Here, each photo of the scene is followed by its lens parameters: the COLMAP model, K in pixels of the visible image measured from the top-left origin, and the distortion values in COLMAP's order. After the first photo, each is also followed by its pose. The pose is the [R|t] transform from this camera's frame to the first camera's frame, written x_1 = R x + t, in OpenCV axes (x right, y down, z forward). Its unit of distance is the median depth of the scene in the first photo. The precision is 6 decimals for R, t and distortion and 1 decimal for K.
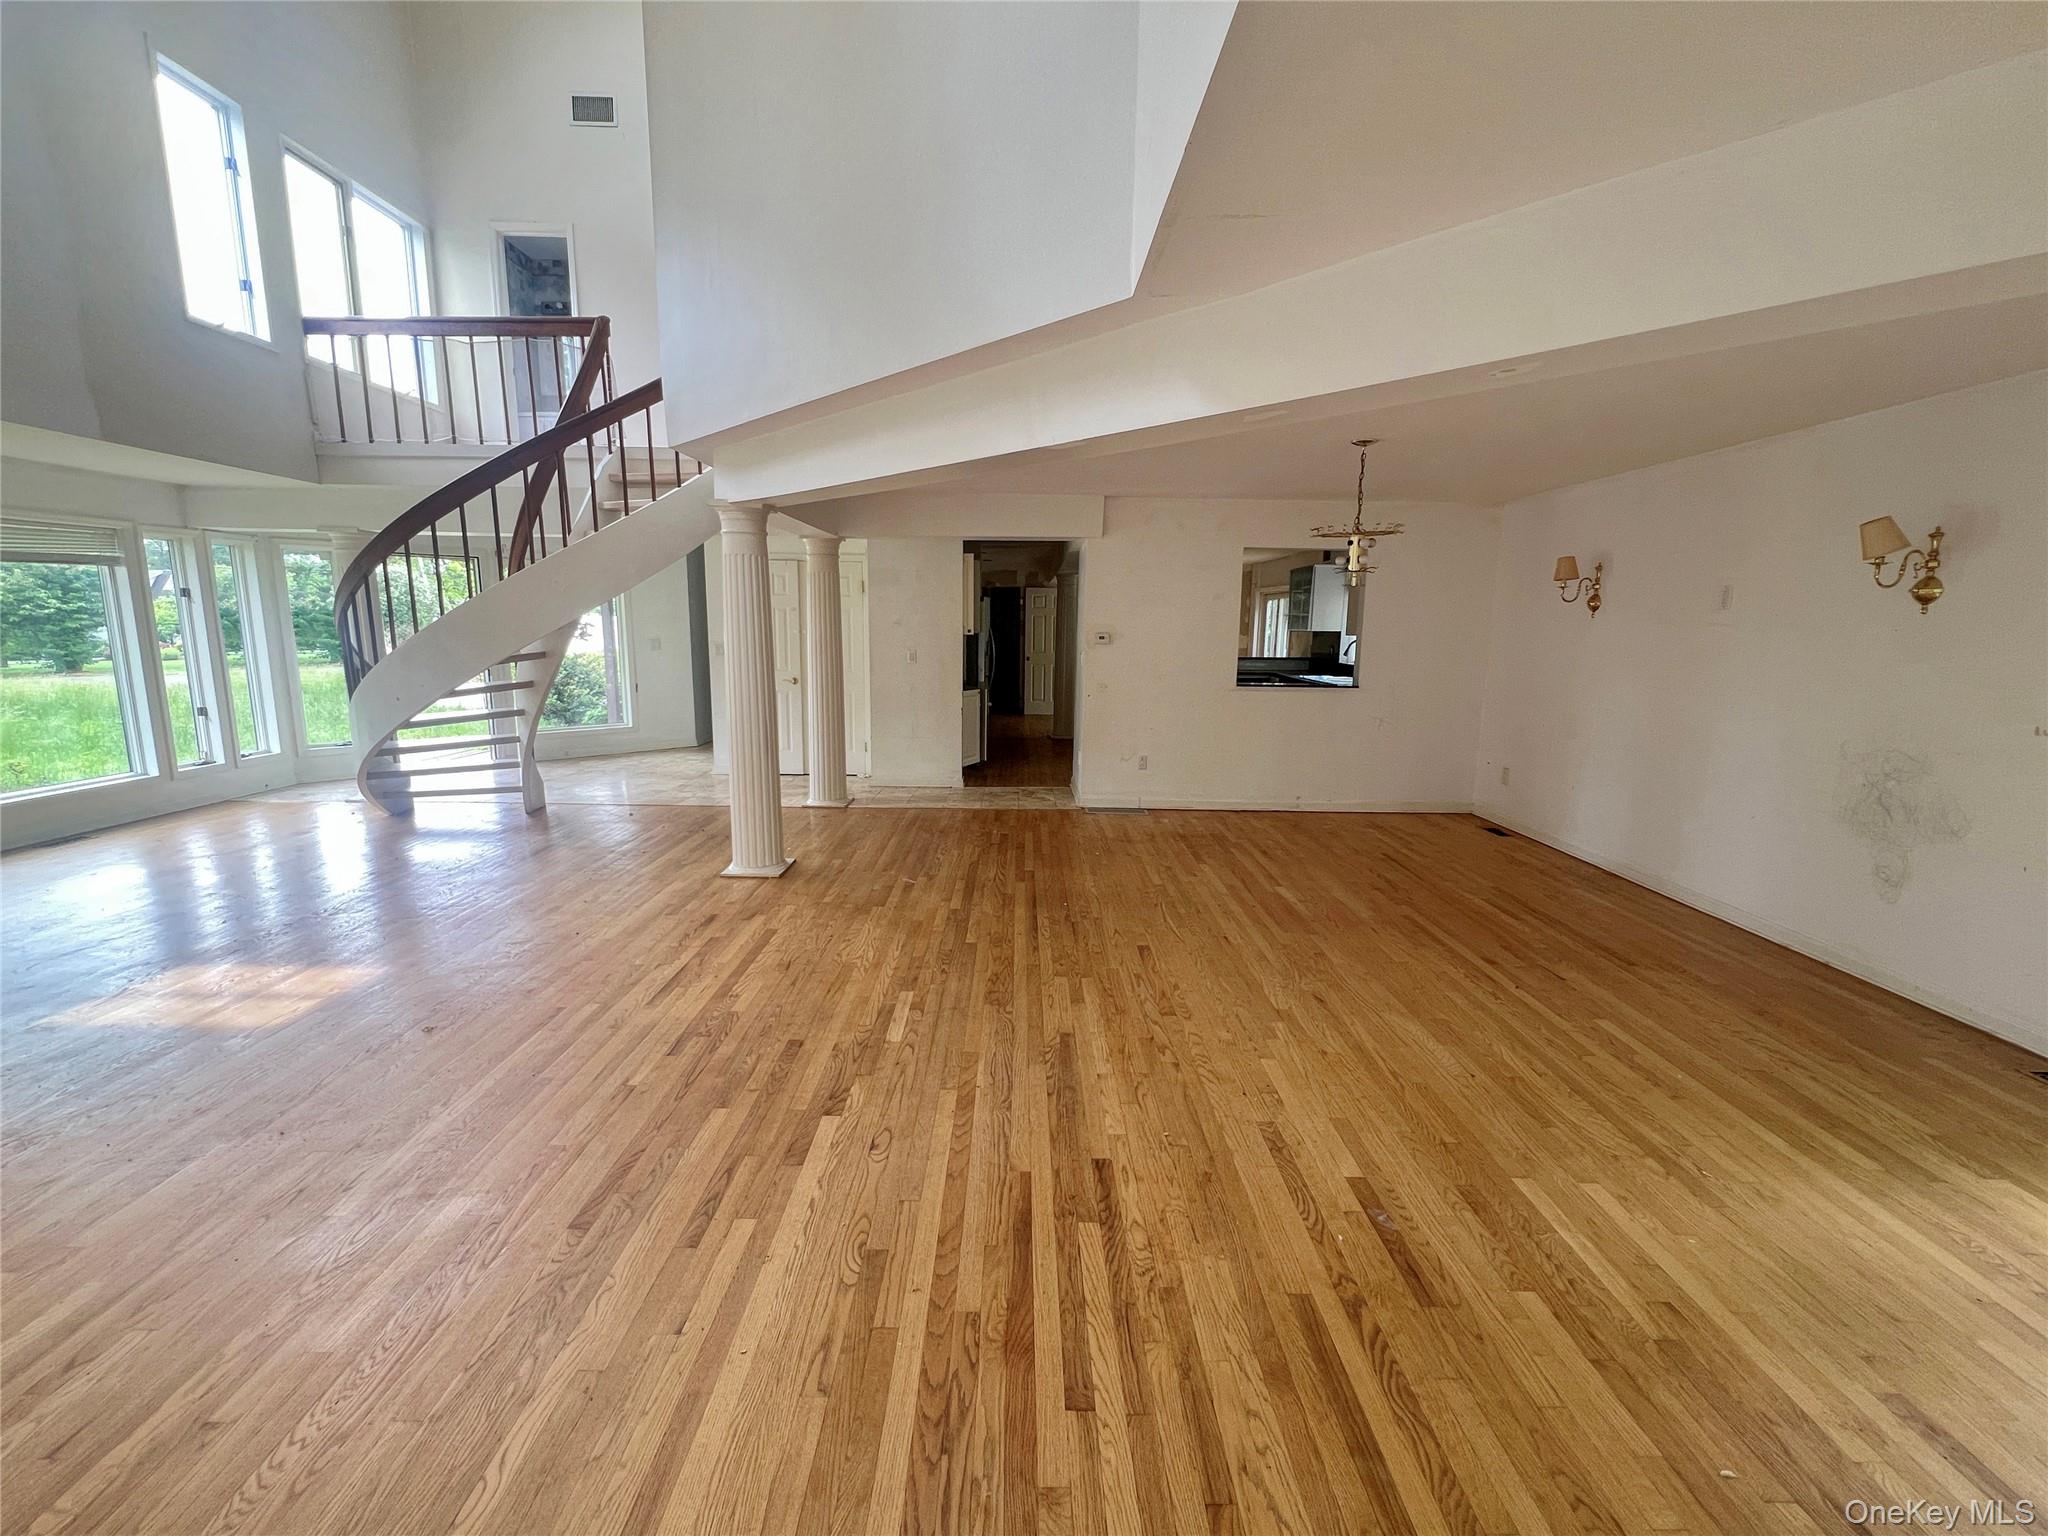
lens RADIAL K [[827.8, 0, 1016.4], [0, 827.8, 763.4], [0, 0, 1]] dist [0.000385, 0.000012]
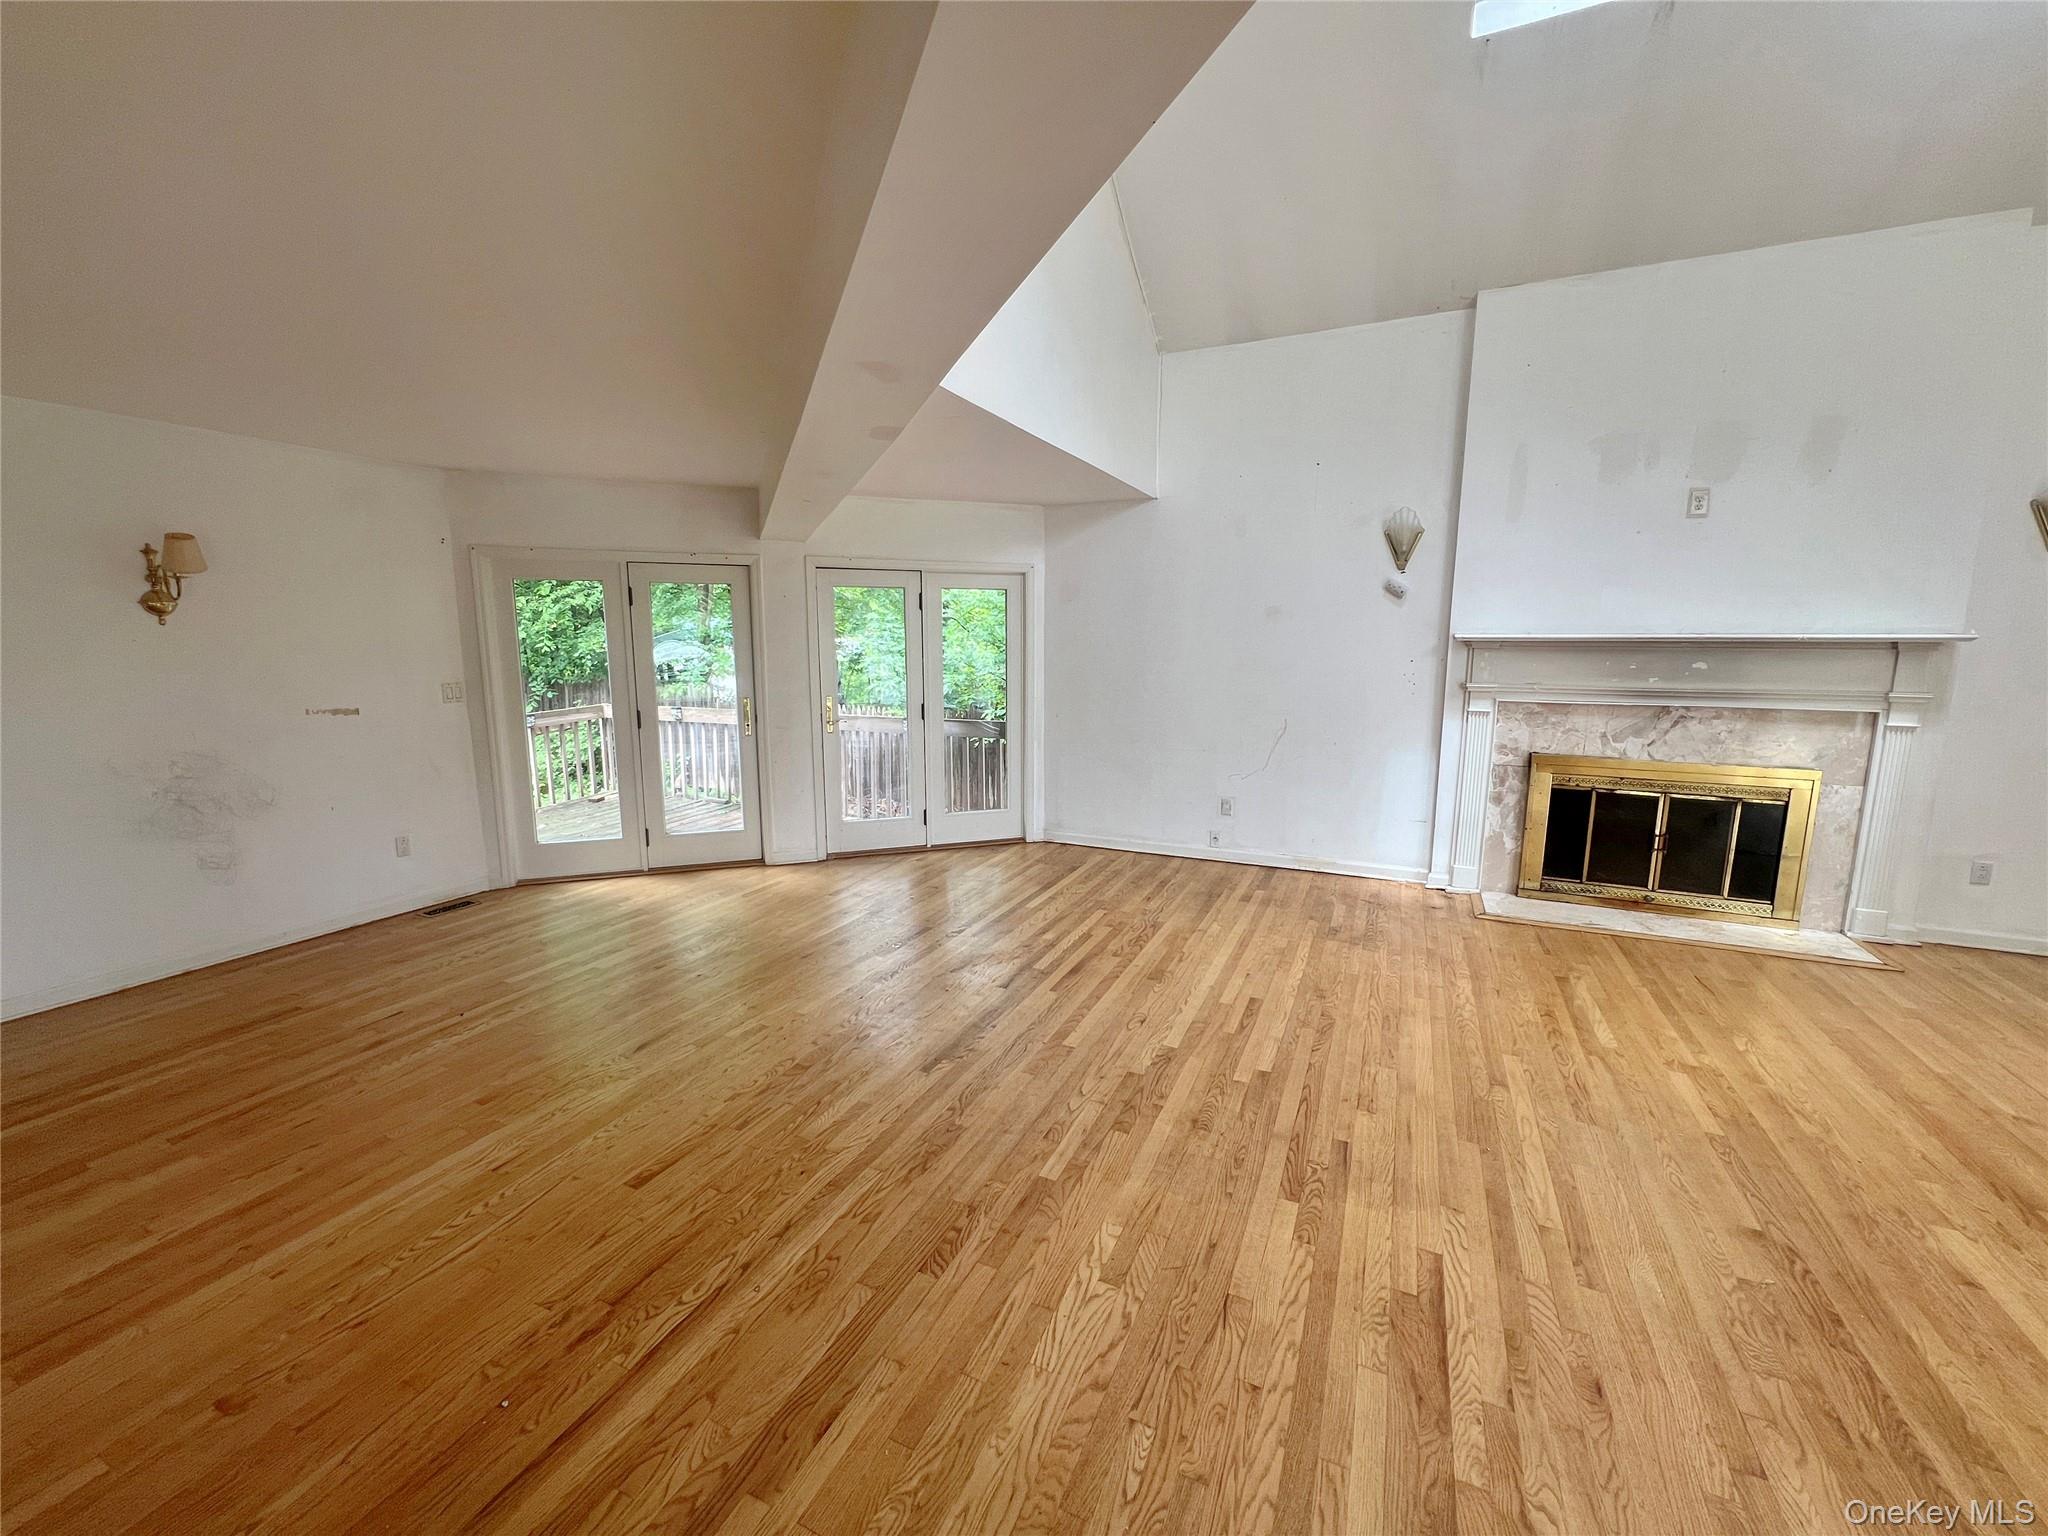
lens RADIAL K [[827.8, 0, 1019.4], [0, 827.8, 768.3], [0, 0, 1]] dist [0.000385, 0.000012]
pose [[-0.903450, -0.079628, 0.421232, -0.490684], [0.061137, 0.948622, 0.310449, -0.350665], [-0.424311, 0.306228, -0.852165, 1.950694]]
